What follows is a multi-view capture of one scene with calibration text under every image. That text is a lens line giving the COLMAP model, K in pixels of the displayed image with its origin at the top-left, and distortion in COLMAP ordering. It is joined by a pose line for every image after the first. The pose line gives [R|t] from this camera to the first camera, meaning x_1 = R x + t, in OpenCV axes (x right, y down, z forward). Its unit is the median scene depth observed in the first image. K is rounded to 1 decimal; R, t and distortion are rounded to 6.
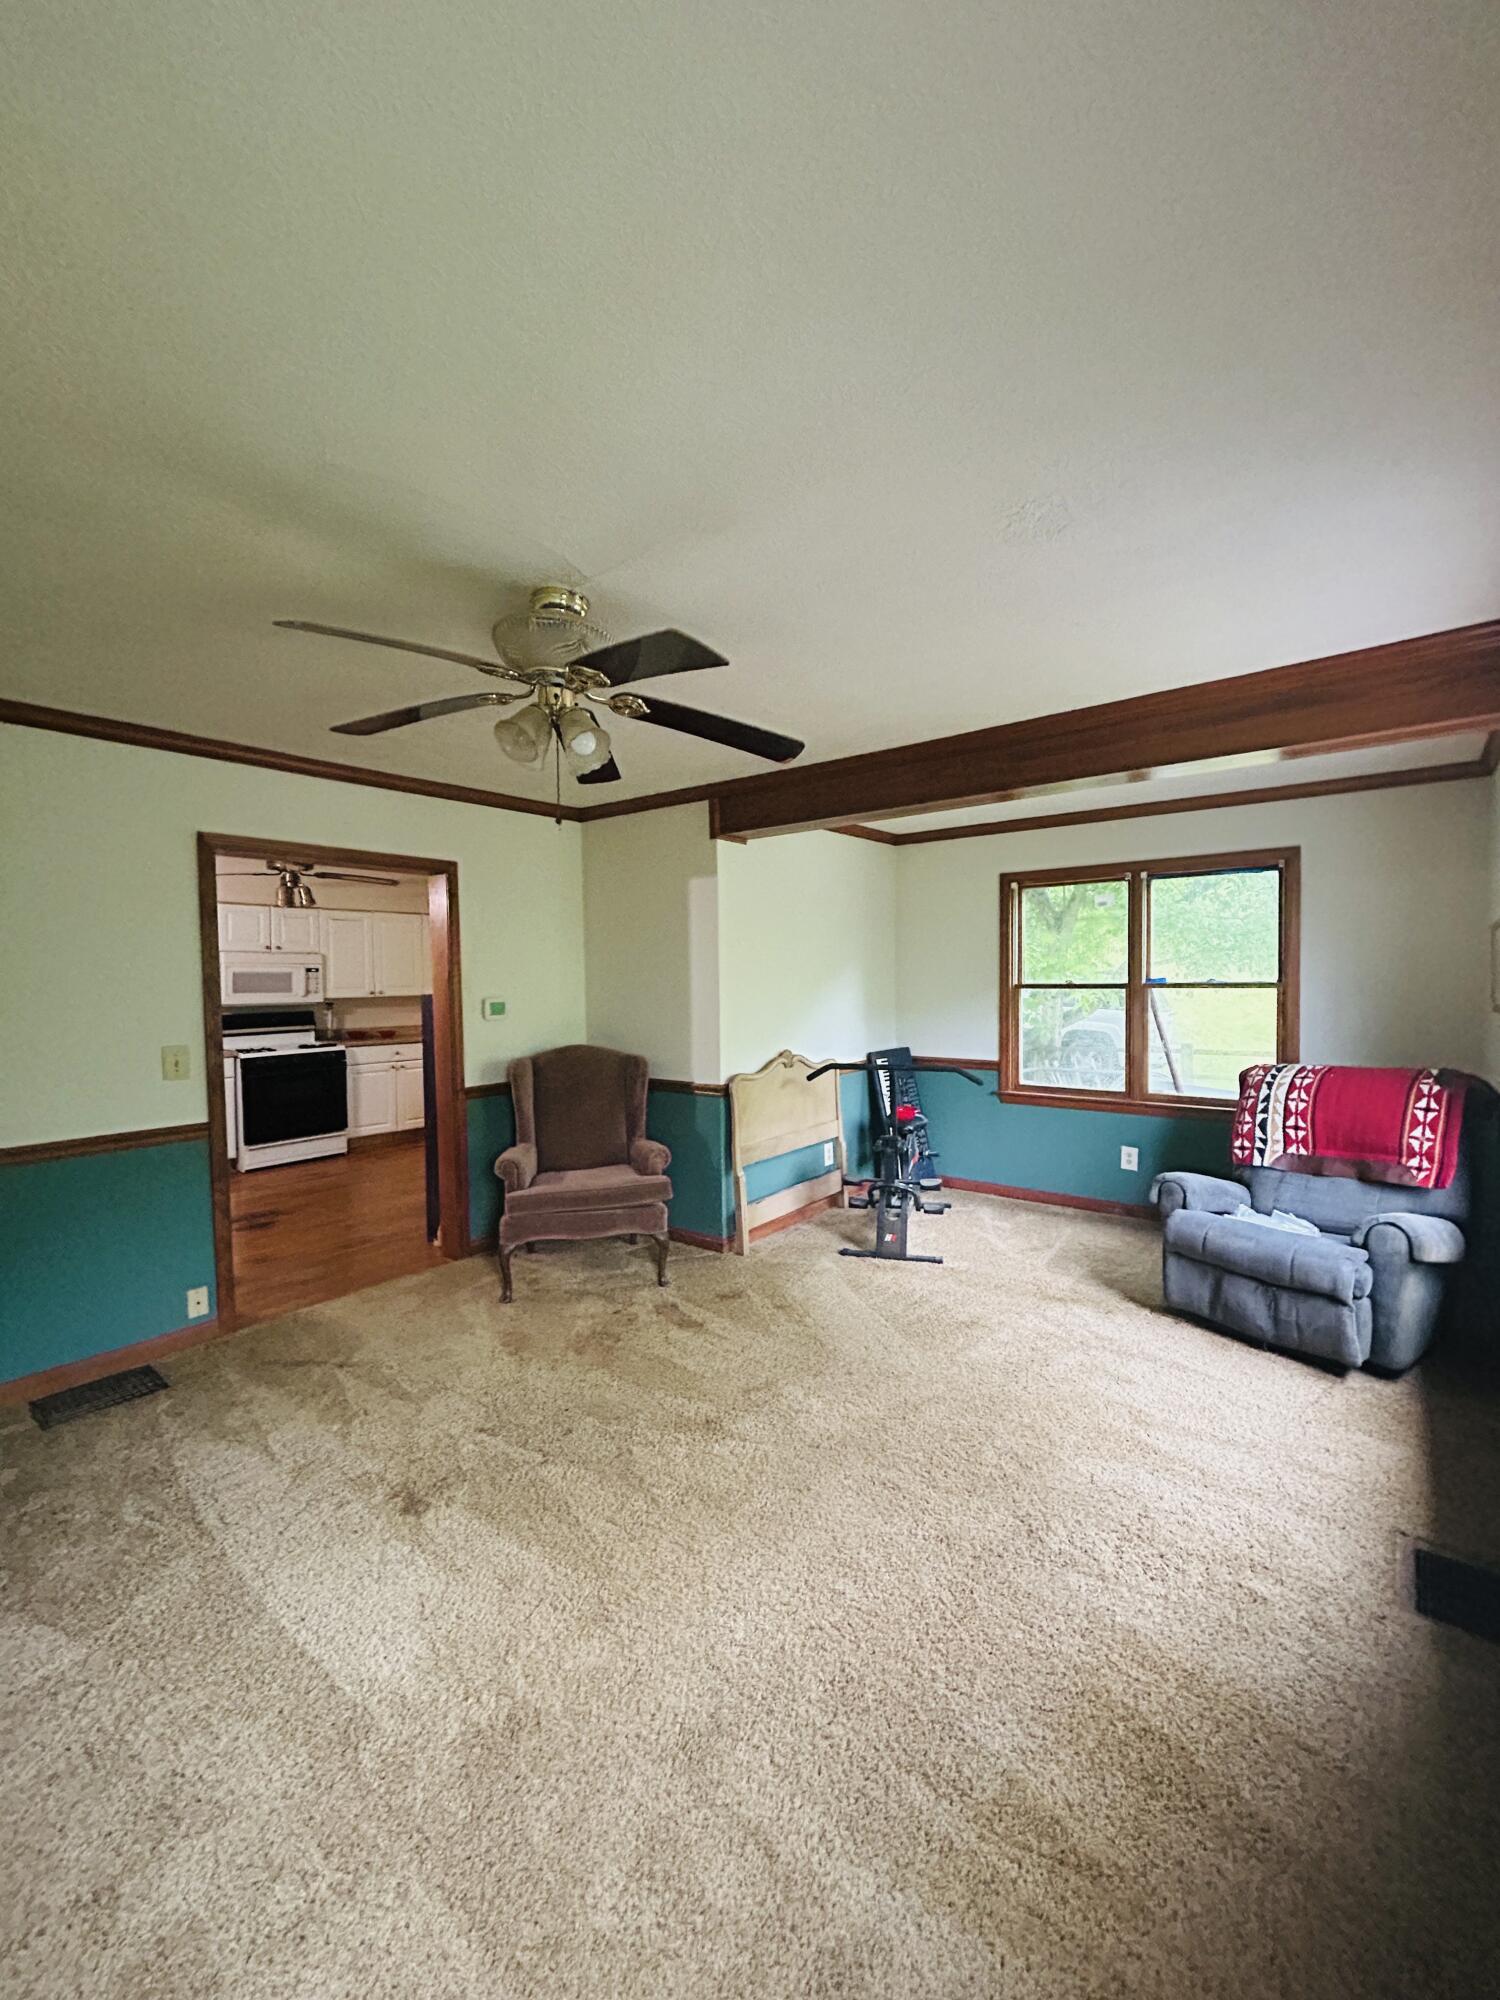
lens RADIAL K [[805.7, 0, 748.1], [0, 805.7, 1009.5], [0, 0, 1]] dist [-0.001472, 0.001299]
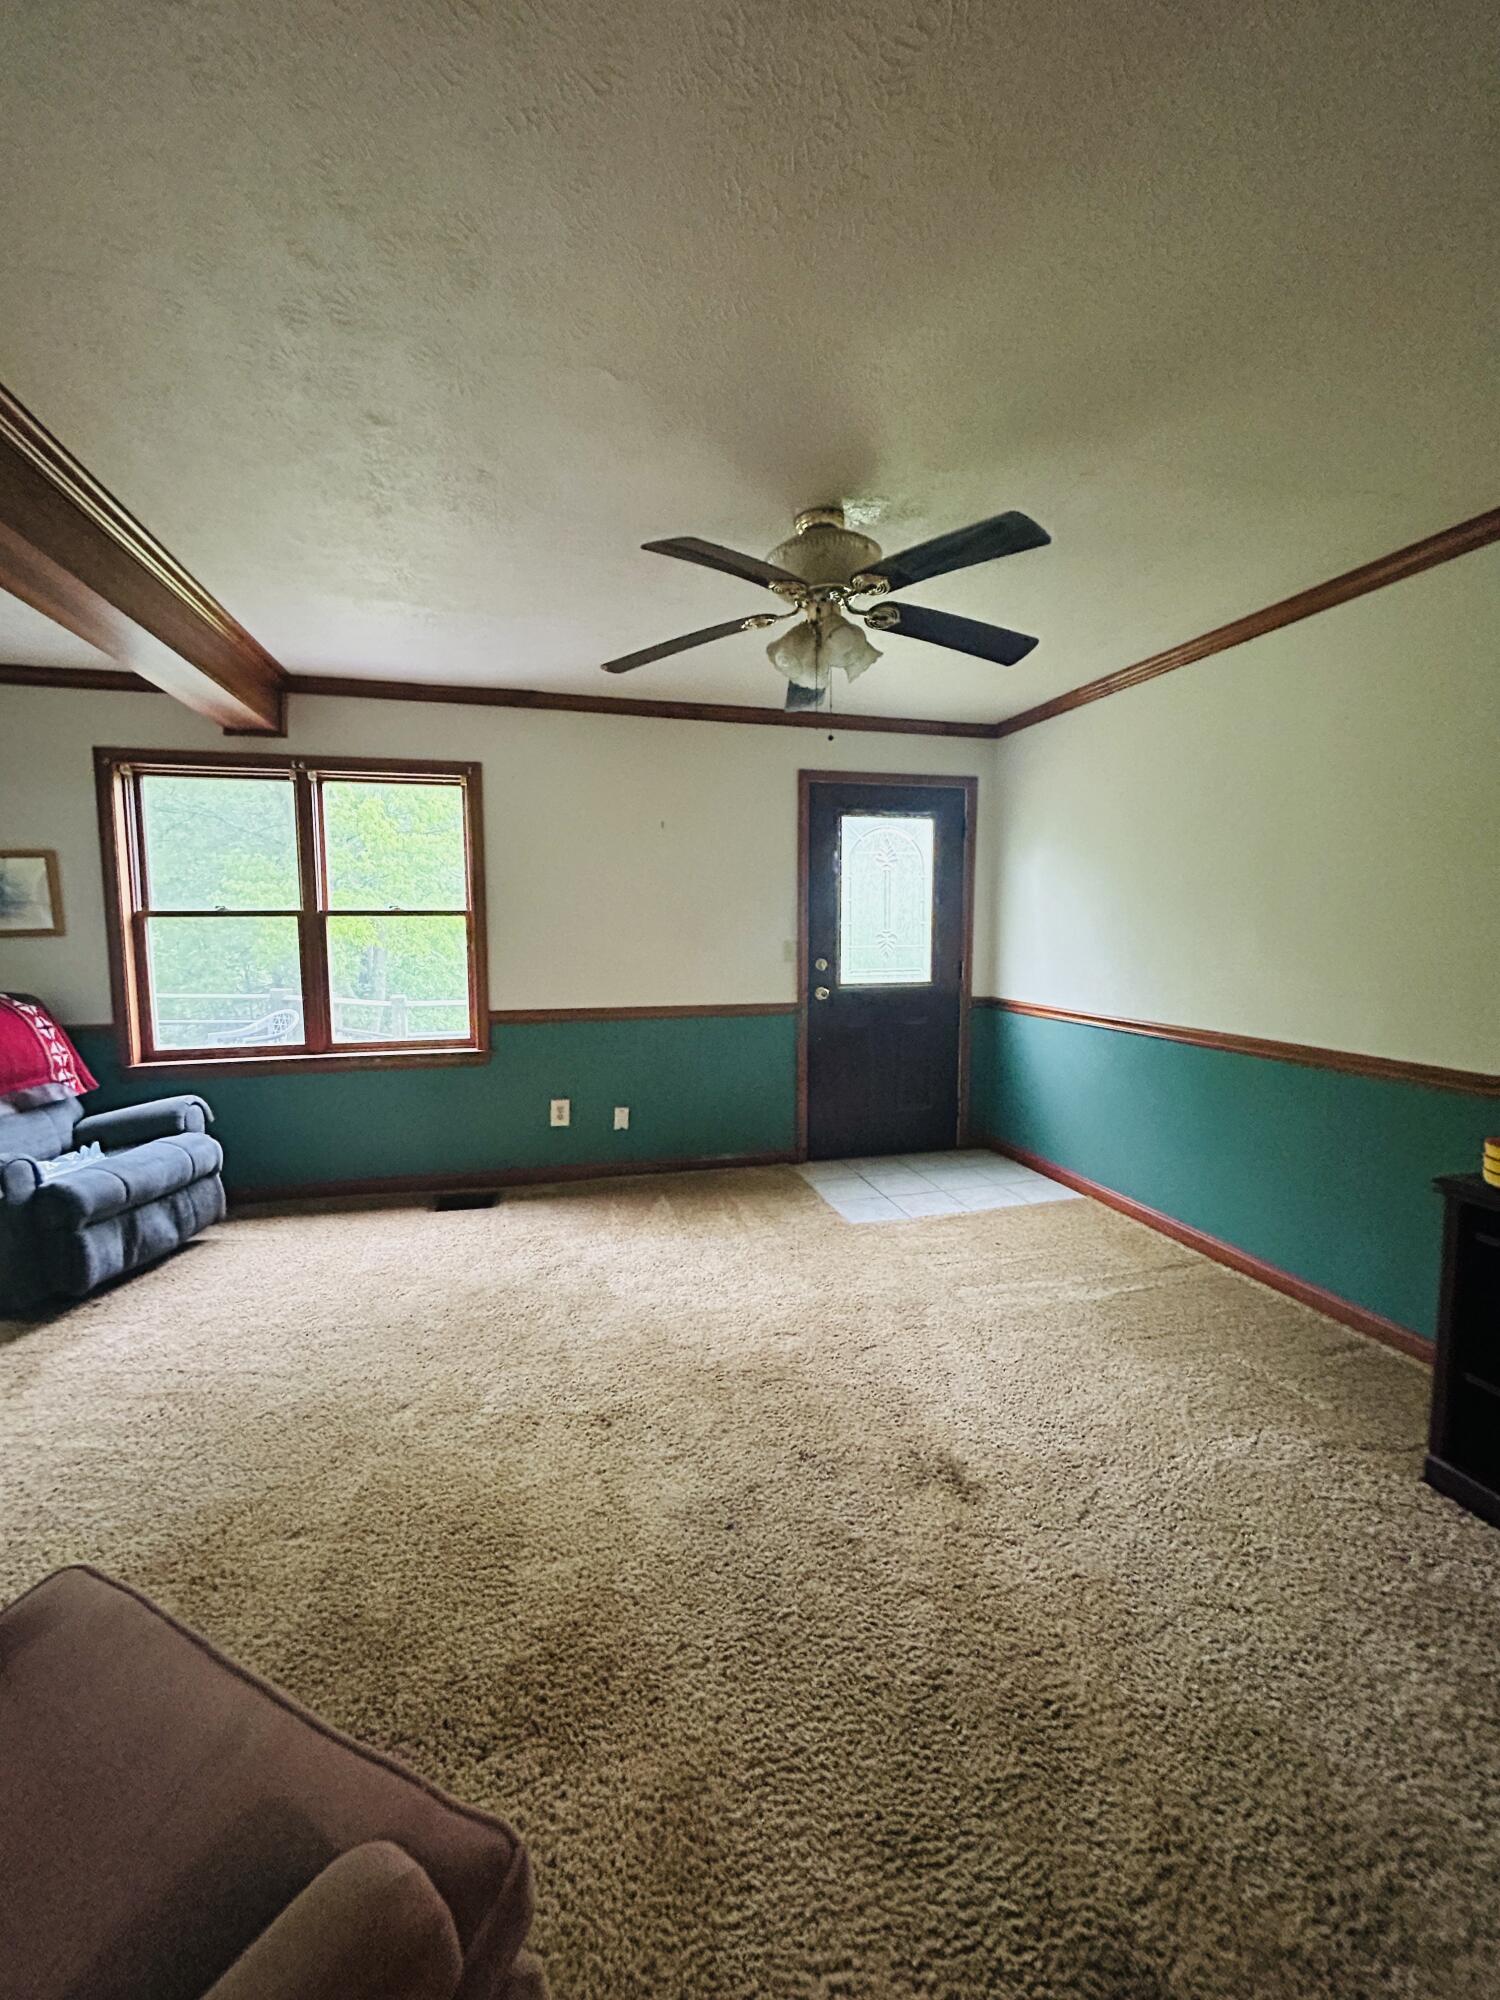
lens RADIAL K [[805.7, 0, 750.7], [0, 805.7, 997.7], [0, 0, 1]] dist [-0.001472, 0.001299]
pose [[-0.825522, -0.032037, 0.563460, -0.477050], [0.034946, 0.993570, 0.107691, -0.000141], [-0.563287, 0.108592, -0.819094, 1.193601]]
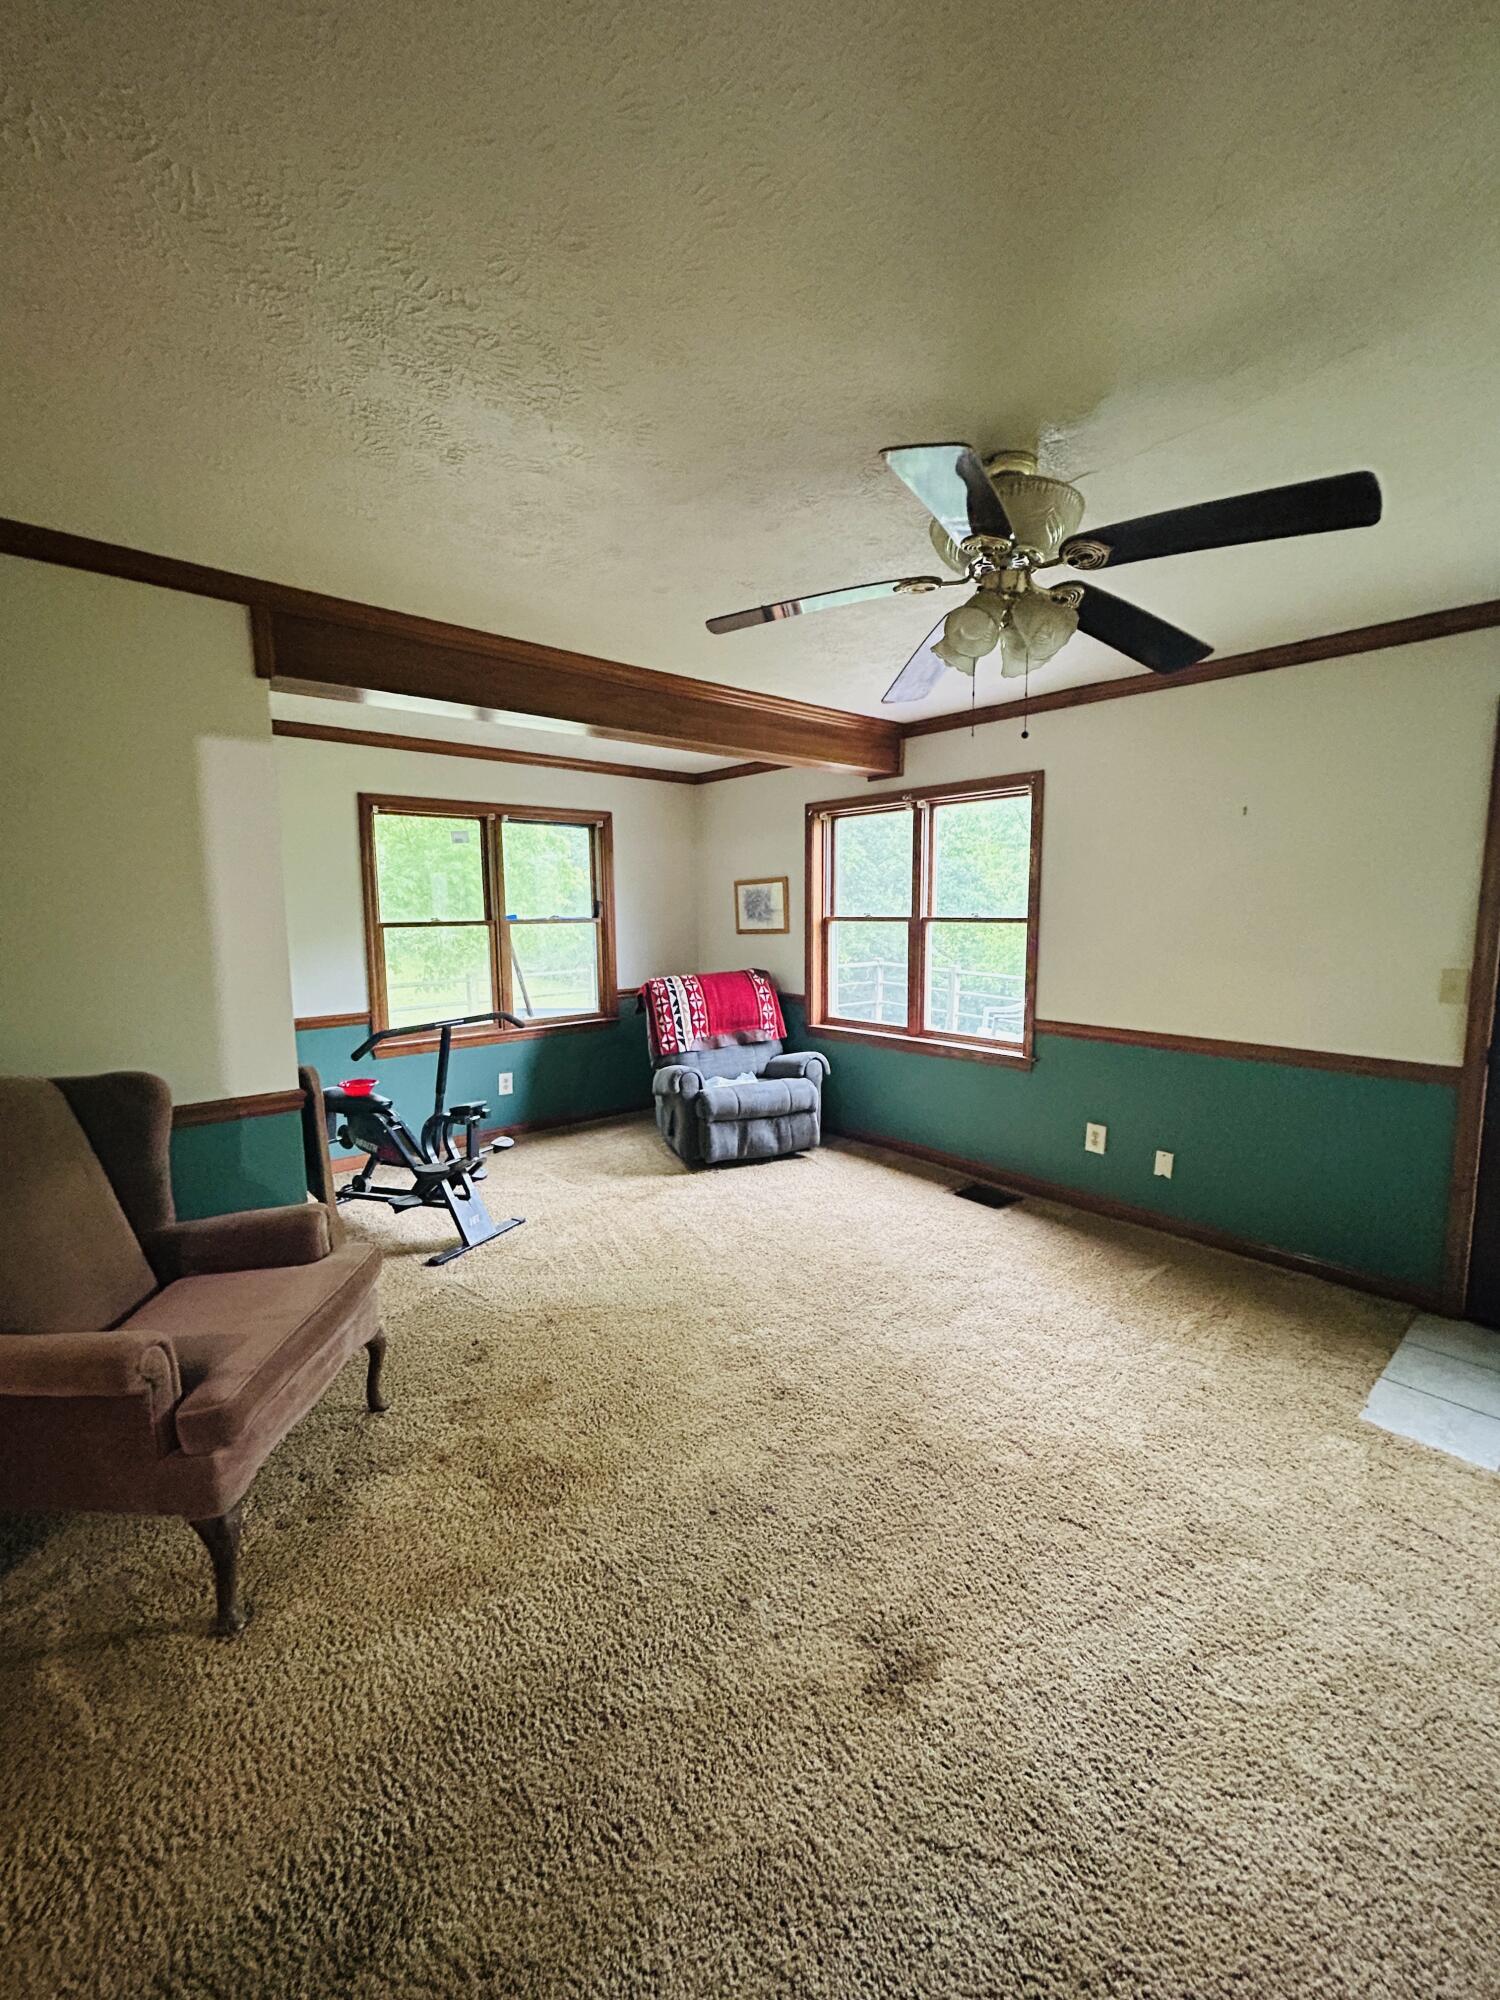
lens RADIAL K [[805.7, 0, 756.4], [0, 805.7, 1004.6], [0, 0, 1]] dist [-0.001472, 0.001299]
pose [[0.138670, -0.107171, 0.984523, -0.707561], [0.034210, 0.994052, 0.103390, -0.024198], [-0.989748, 0.019343, 0.141512, 0.692028]]
